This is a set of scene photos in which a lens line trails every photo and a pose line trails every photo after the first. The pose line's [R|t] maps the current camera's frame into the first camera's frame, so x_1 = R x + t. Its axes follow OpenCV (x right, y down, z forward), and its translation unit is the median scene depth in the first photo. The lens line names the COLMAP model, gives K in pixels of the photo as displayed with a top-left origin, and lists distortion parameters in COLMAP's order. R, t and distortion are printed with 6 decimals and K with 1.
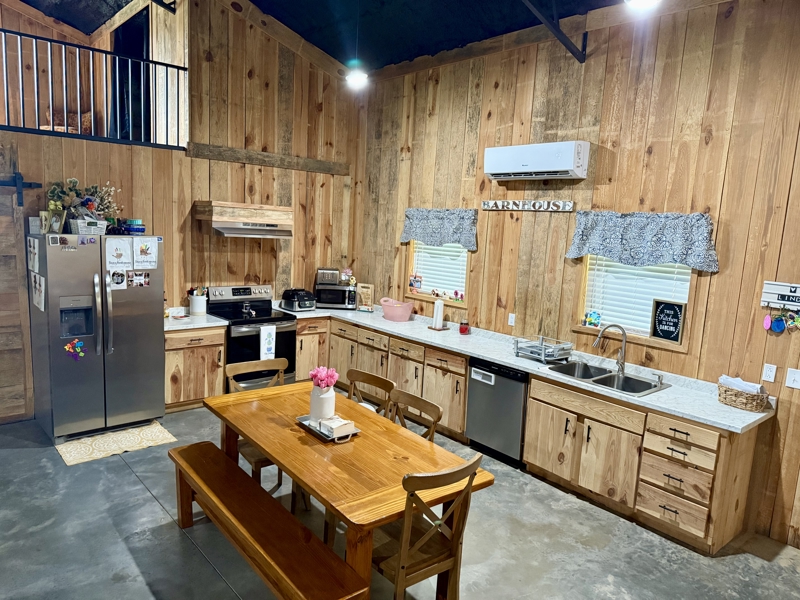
lens RADIAL K [[558.4, 0, 398.8], [0, 558.4, 302.2], [0, 0, 1]] dist [0.101730, -0.153547]
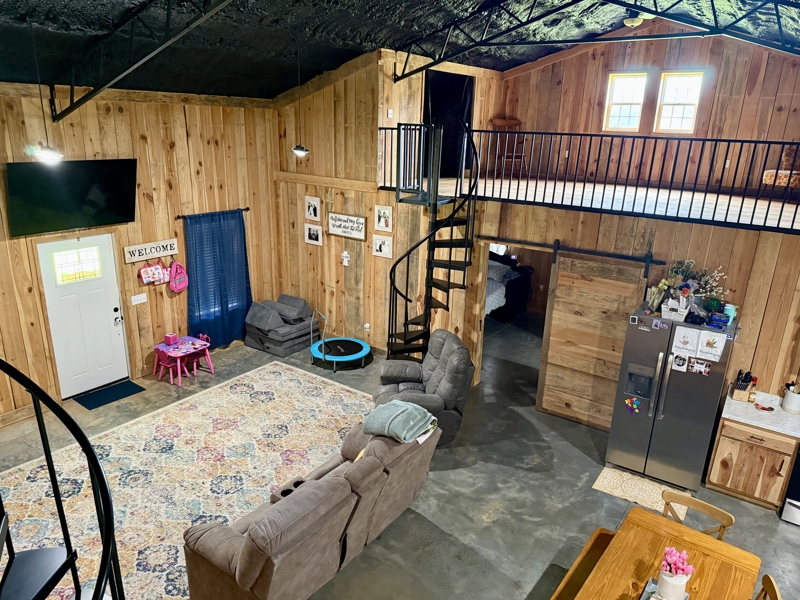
lens RADIAL K [[558.4, 0, 398.8], [0, 558.4, 302.2], [0, 0, 1]] dist [0.101730, -0.153547]
pose [[0.236343, 0.253964, -0.937894, 0.384901], [-0.162187, 0.962009, 0.219624, -0.301555], [0.958038, 0.100208, 0.268554, 0.149681]]
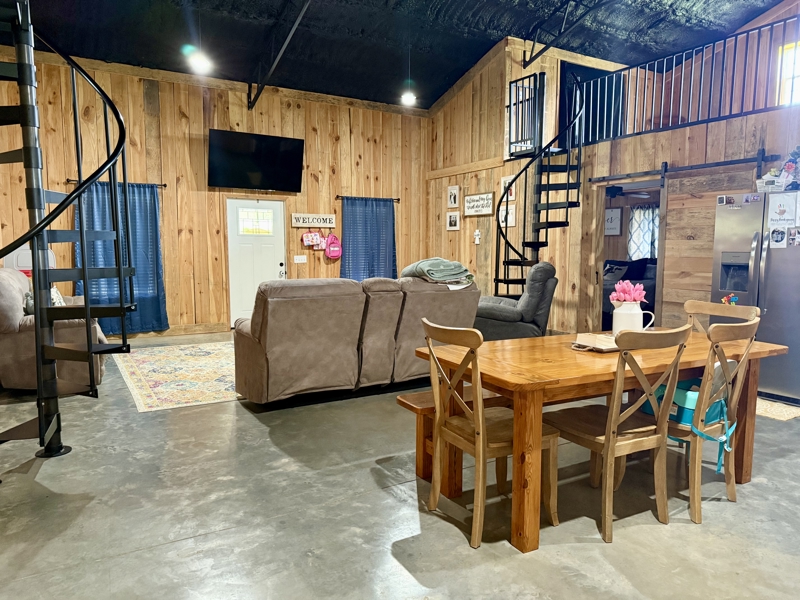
lens RADIAL K [[558.4, 0, 398.8], [0, 558.4, 302.2], [0, 0, 1]] dist [0.101730, -0.153547]
pose [[-0.180598, 0.045242, -0.982516, 0.548196], [-0.155362, 0.985088, 0.073918, 0.093556], [0.971209, 0.165995, -0.170876, 0.545384]]
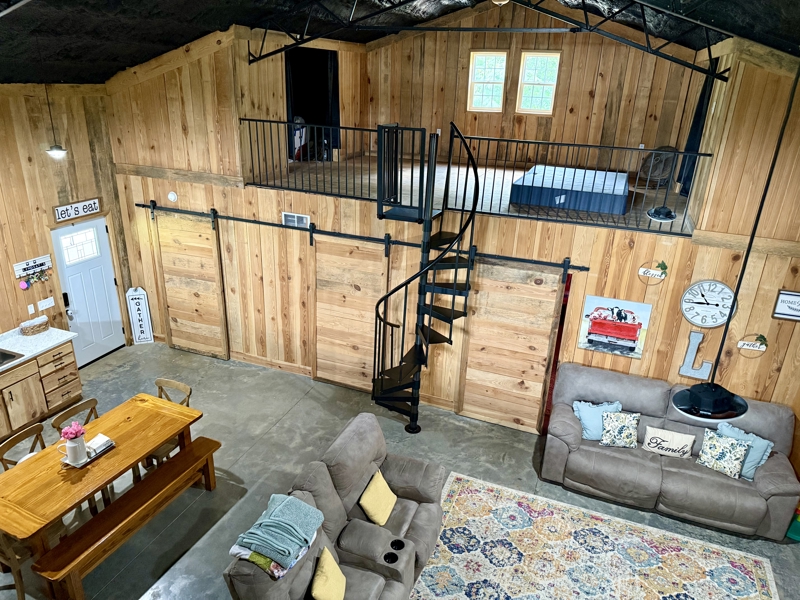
lens RADIAL K [[553.6, 0, 399.6], [0, 553.6, 300.9], [0, 0, 1]] dist [0.092849, -0.147927]
pose [[-0.470634, -0.392075, 0.790431, -1.020314], [0.066149, 0.877646, 0.474722, -0.521965], [-0.879845, 0.275707, -0.387115, 0.491849]]
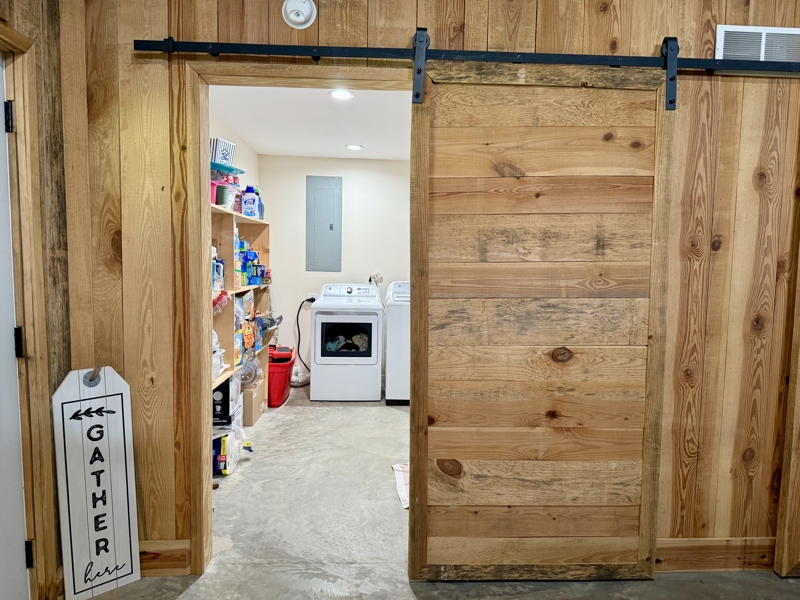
lens RADIAL K [[558.4, 0, 398.8], [0, 558.4, 302.2], [0, 0, 1]] dist [0.101730, -0.153547]
pose [[-0.779201, -0.112228, 0.616645, 0.227118], [0.036487, 0.974048, 0.223379, 0.041838], [-0.625712, 0.196557, -0.754884, 0.700648]]
